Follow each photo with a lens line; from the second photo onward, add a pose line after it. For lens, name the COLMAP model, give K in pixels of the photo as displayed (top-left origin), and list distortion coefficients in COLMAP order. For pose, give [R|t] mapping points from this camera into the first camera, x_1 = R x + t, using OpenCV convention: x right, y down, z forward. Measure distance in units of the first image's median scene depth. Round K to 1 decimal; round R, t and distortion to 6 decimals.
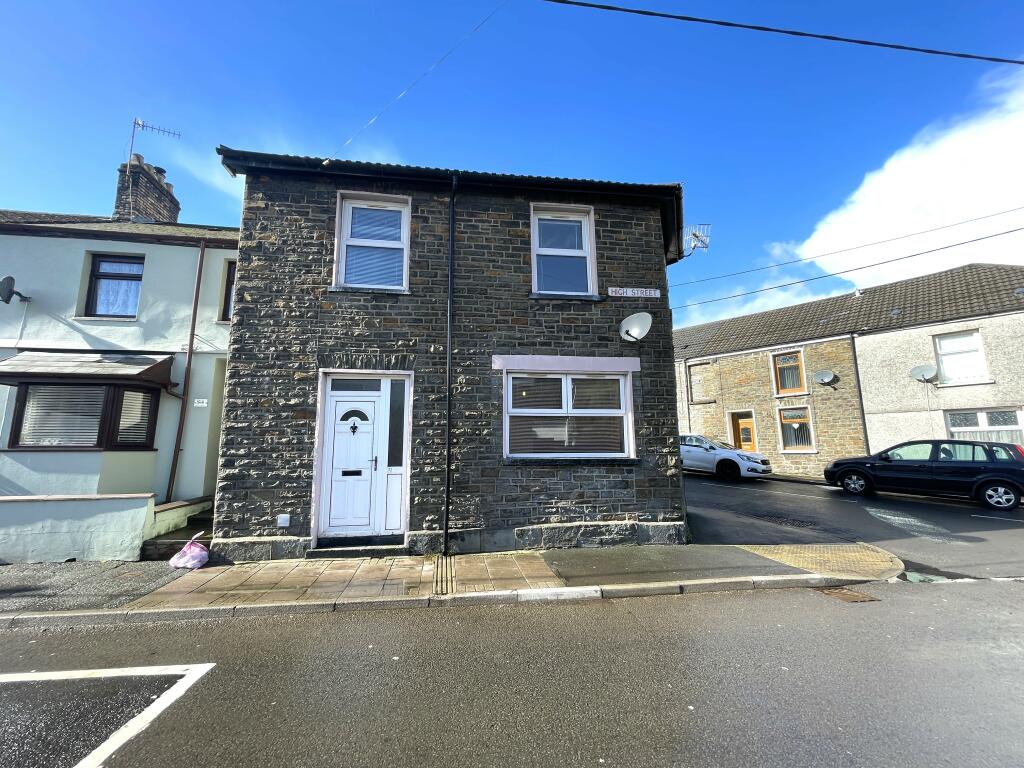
lens RADIAL K [[400.9, 0, 512.0], [0, 400.9, 384.0], [0, 0, 1]] dist [0.003136, 0.000407]
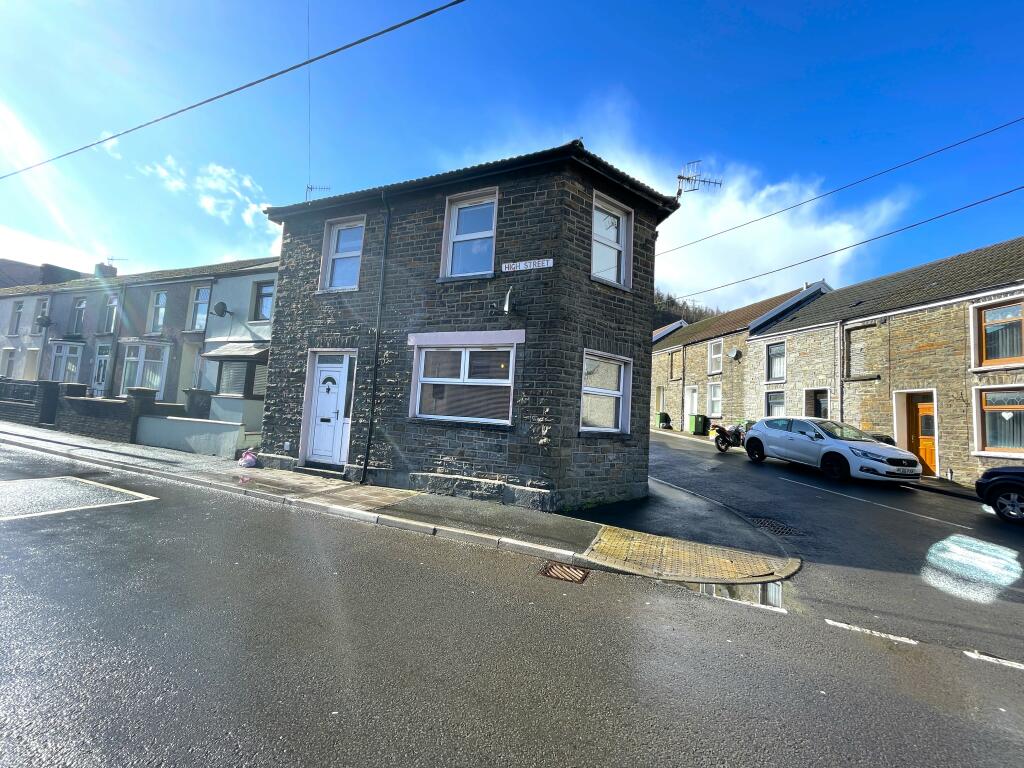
lens RADIAL K [[400.9, 0, 512.0], [0, 400.9, 384.0], [0, 0, 1]] dist [0.003136, 0.000407]
pose [[0.861522, 0.018302, -0.507390, 0.862747], [0.012427, 0.998291, 0.057109, 0.015647], [0.507568, -0.055506, 0.859822, 0.096562]]
